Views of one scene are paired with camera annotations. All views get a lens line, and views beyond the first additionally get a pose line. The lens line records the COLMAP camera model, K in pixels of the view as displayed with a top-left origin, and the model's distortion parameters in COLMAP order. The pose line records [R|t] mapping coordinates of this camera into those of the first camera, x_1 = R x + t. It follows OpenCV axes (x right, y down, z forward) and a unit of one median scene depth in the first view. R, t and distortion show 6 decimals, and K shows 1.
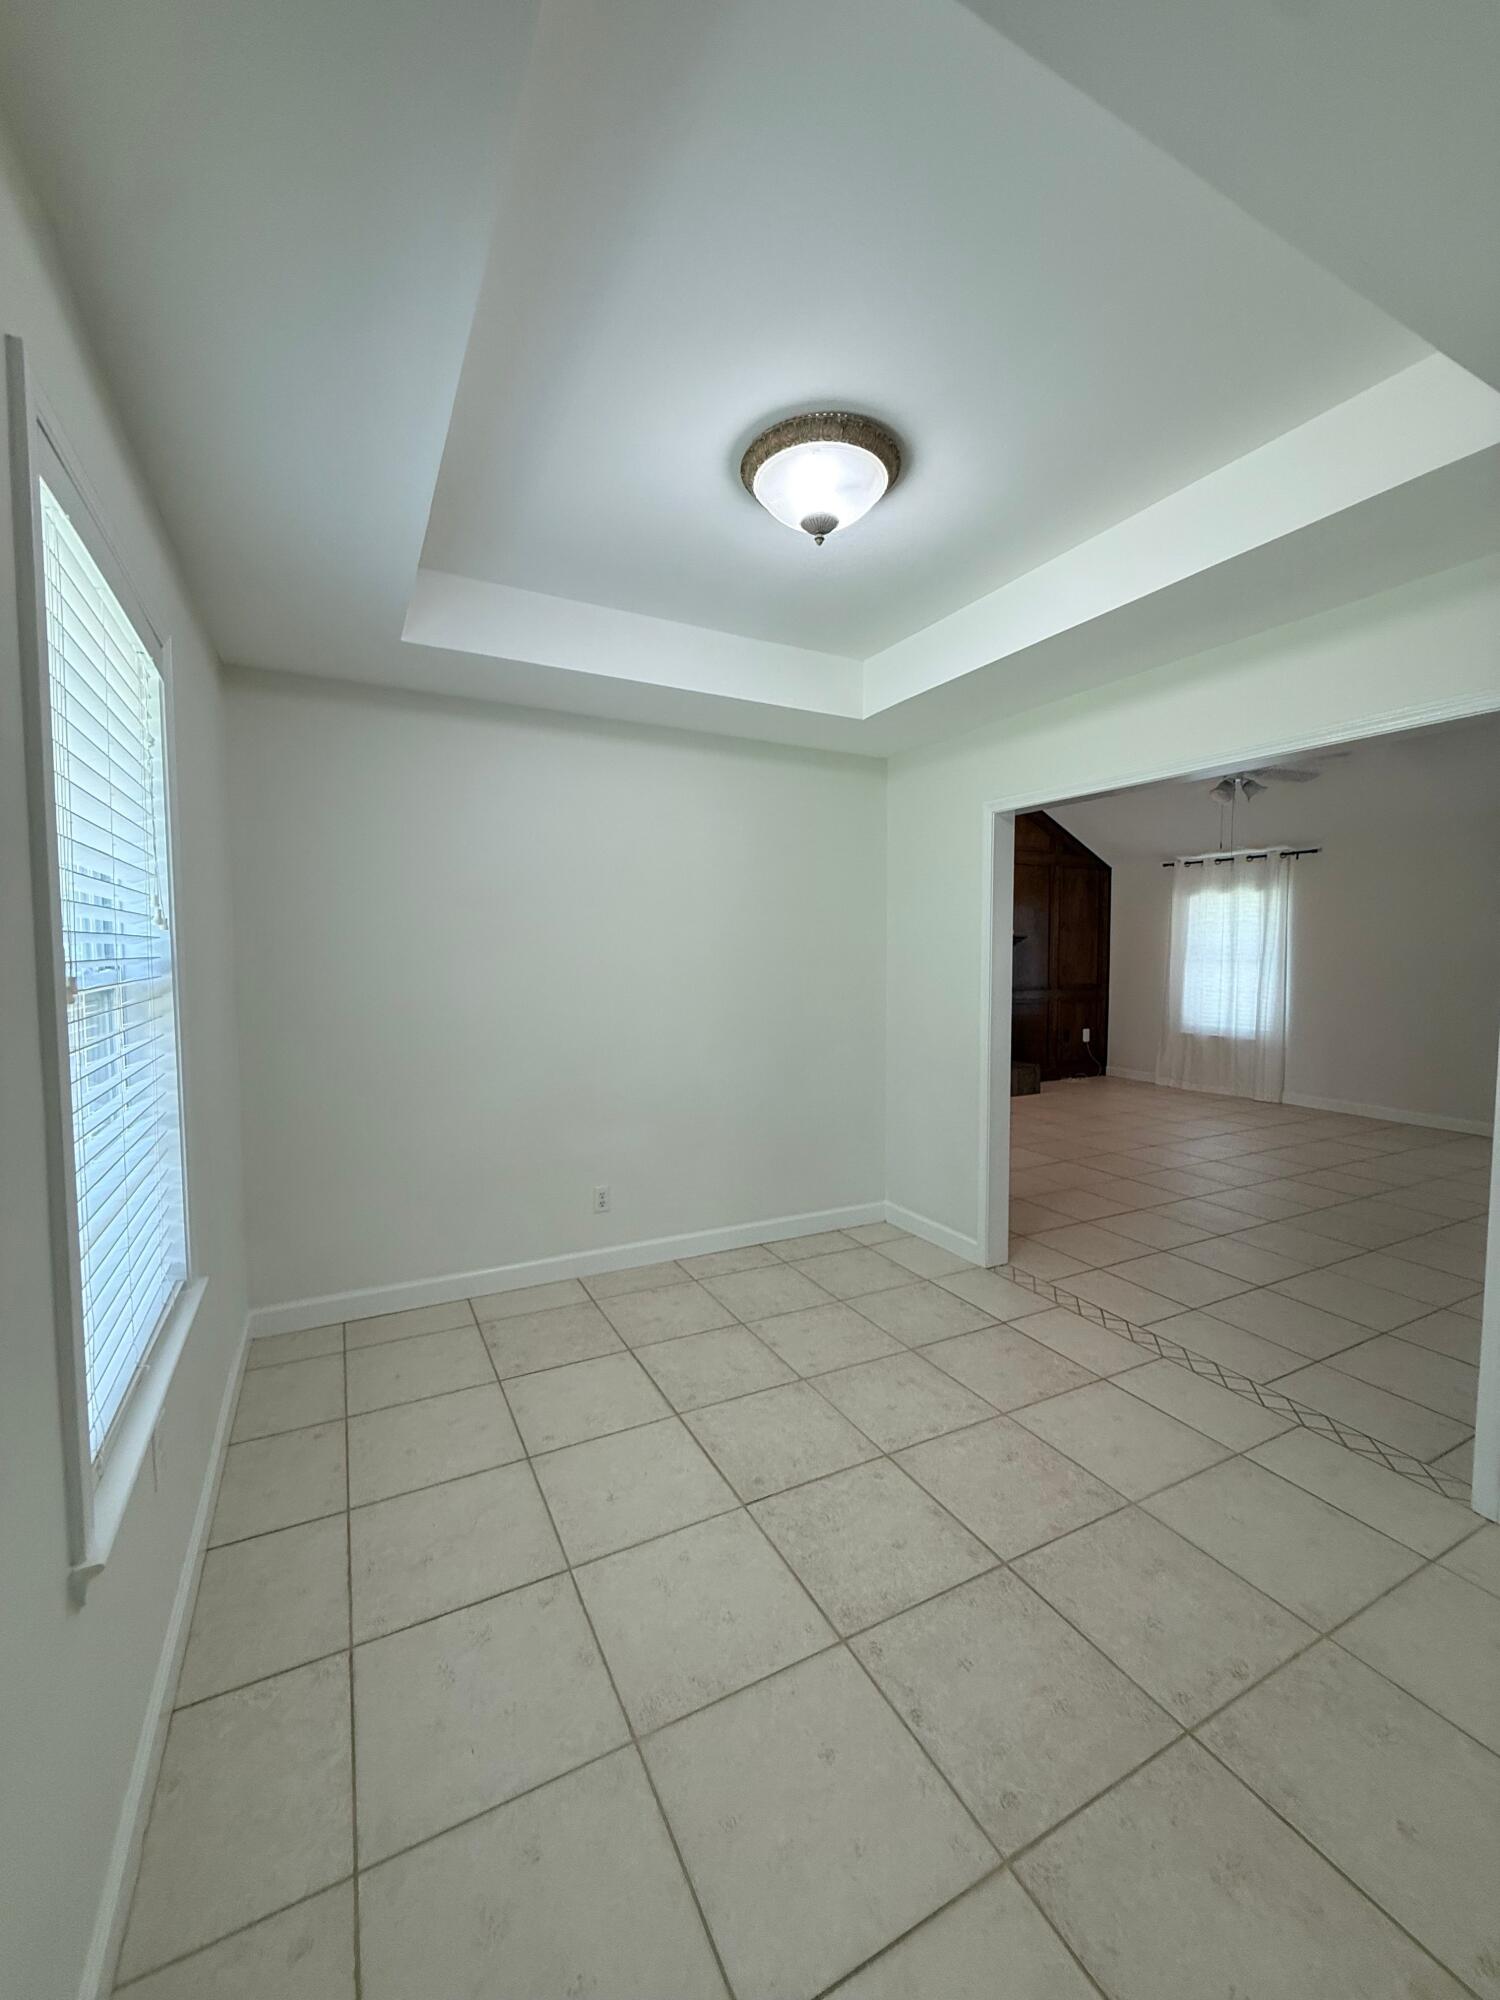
lens RADIAL K [[794.0, 0, 746.0], [0, 794.0, 1001.5], [0, 0, 1]] dist [0.000000, 0.000436]
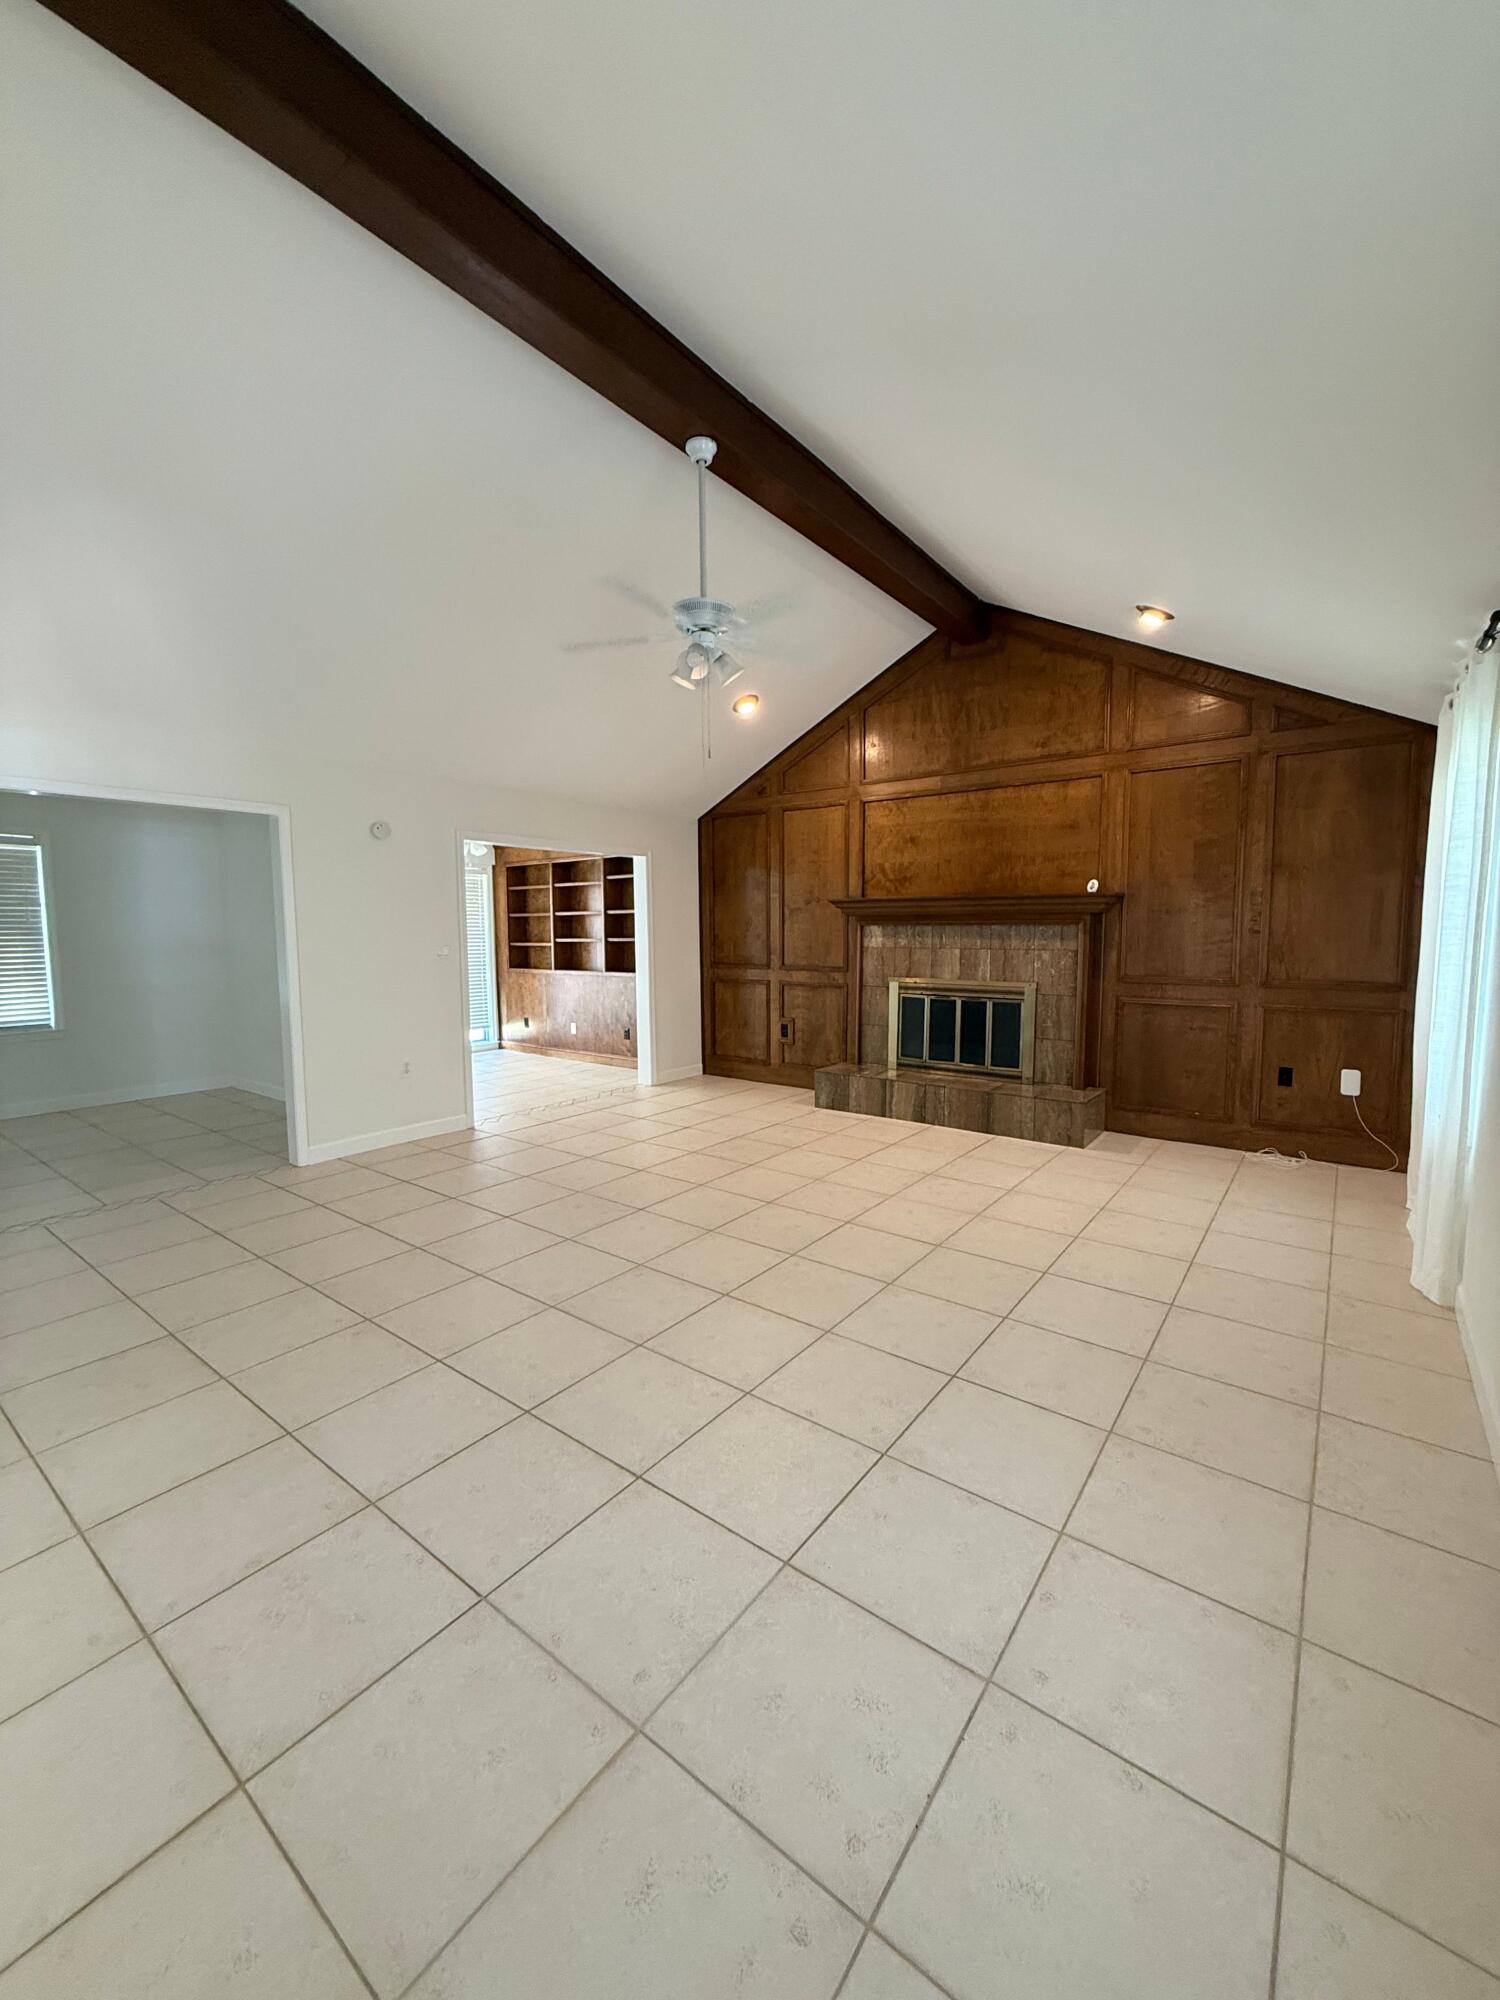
lens RADIAL K [[794.0, 0, 729.6], [0, 794.0, 994.5], [0, 0, 1]] dist [0.000000, 0.000436]
pose [[0.418151, 0.068775, -0.905770, 3.401320], [-0.042615, 0.997517, 0.056068, -0.115573], [0.907378, 0.015155, 0.420043, 2.066822]]
